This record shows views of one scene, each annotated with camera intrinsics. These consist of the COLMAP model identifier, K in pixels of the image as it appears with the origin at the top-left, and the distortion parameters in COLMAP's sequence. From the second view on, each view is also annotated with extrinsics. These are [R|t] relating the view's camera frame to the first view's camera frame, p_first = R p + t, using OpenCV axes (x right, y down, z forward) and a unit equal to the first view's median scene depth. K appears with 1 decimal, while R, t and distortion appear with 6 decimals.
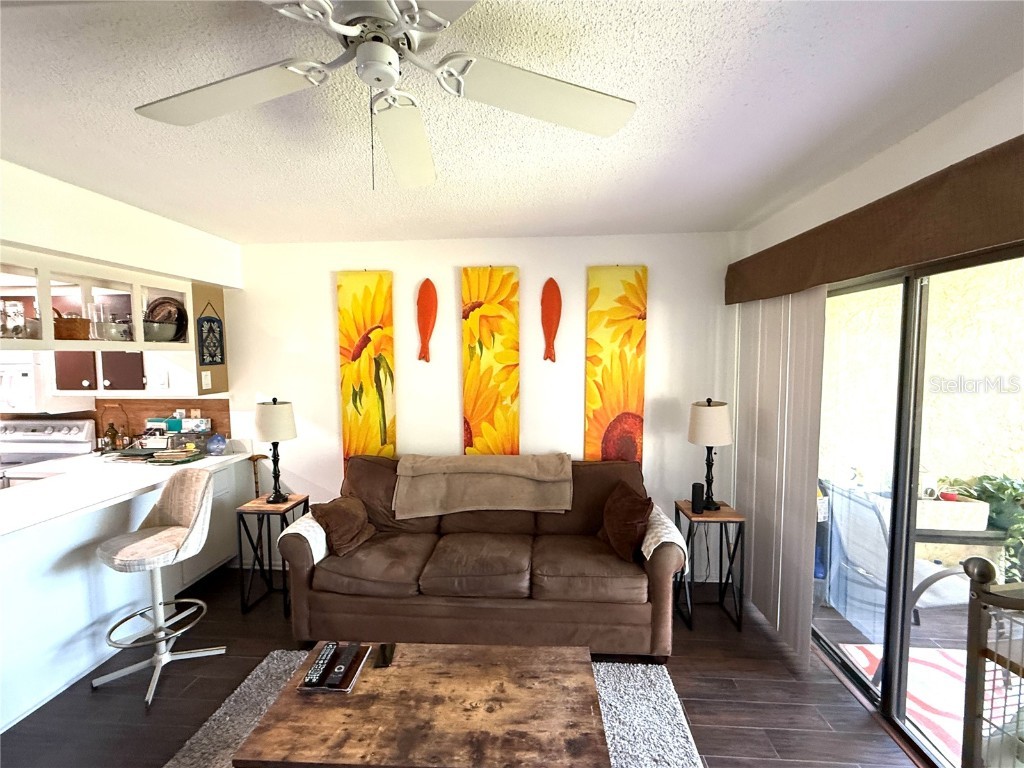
lens RADIAL K [[455.7, 0, 512.0], [0, 455.7, 384.0], [0, 0, 1]] dist [0.001006, 0.000119]
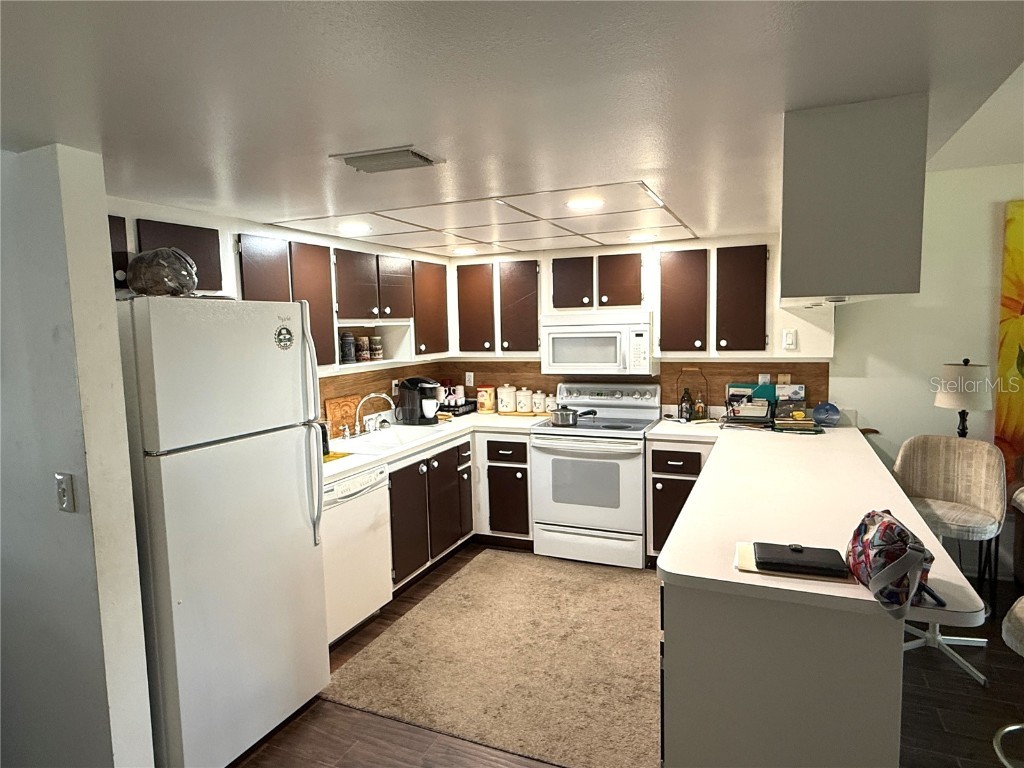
lens RADIAL K [[605.9, 0, 505.5], [0, 605.9, 385.3], [0, 0, 1]] dist [0.000540, 0.000130]
pose [[0.939830, 0.016327, -0.341253, -0.817679], [-0.003537, 0.999269, 0.038068, 0.035060], [0.341625, -0.034571, 0.939200, -0.288989]]
